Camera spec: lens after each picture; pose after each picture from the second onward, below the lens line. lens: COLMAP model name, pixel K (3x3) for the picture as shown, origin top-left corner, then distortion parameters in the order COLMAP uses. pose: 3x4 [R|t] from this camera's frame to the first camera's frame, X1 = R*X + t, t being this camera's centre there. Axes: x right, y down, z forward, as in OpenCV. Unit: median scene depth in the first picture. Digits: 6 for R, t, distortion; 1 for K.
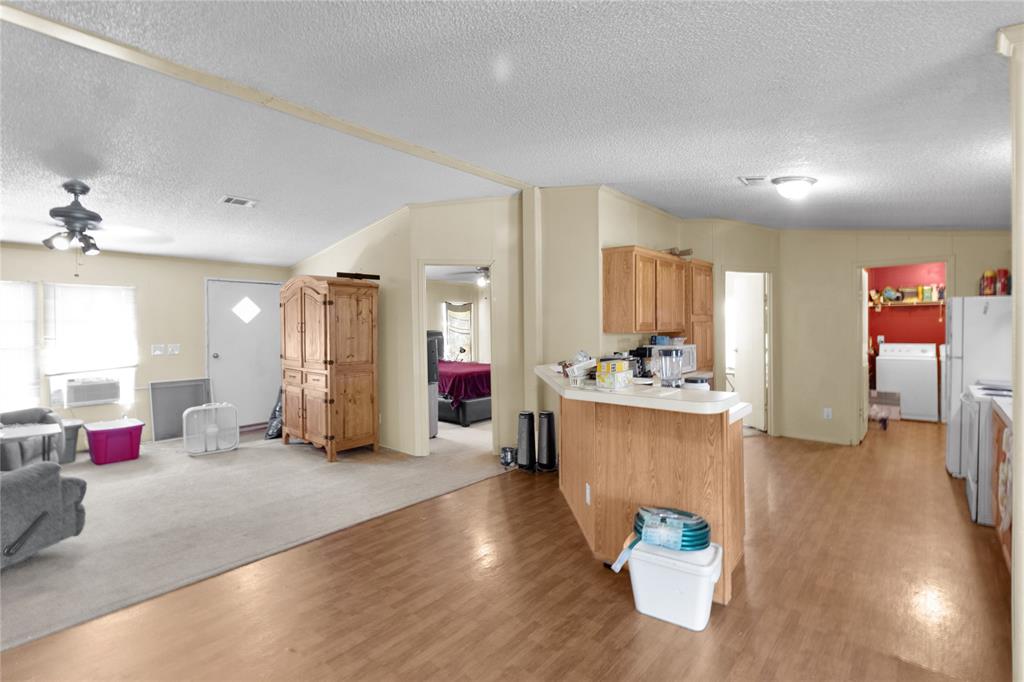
lens RADIAL K [[475.1, 0, 516.7], [0, 475.1, 327.7], [0, 0, 1]] dist [0.005000, 0.000365]
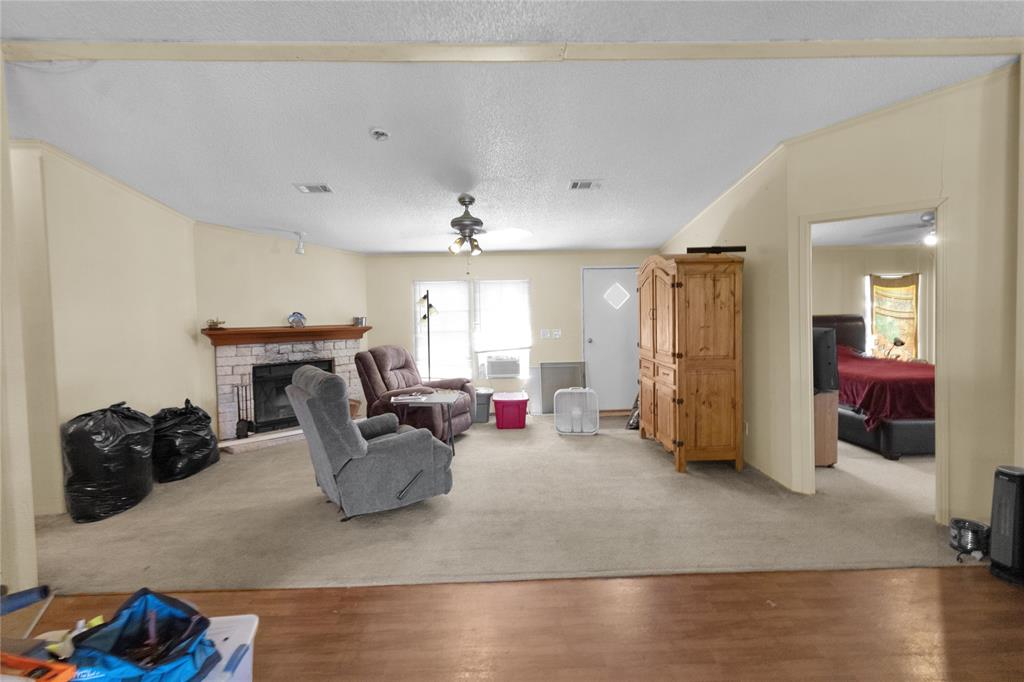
lens RADIAL K [[475.1, 0, 509.0], [0, 475.1, 331.9], [0, 0, 1]] dist [0.005000, 0.000365]
pose [[0.675282, 0.022387, -0.737219, 0.026283], [0.012508, 0.999048, 0.041795, -0.008017], [0.737453, -0.037444, 0.674359, 0.195240]]
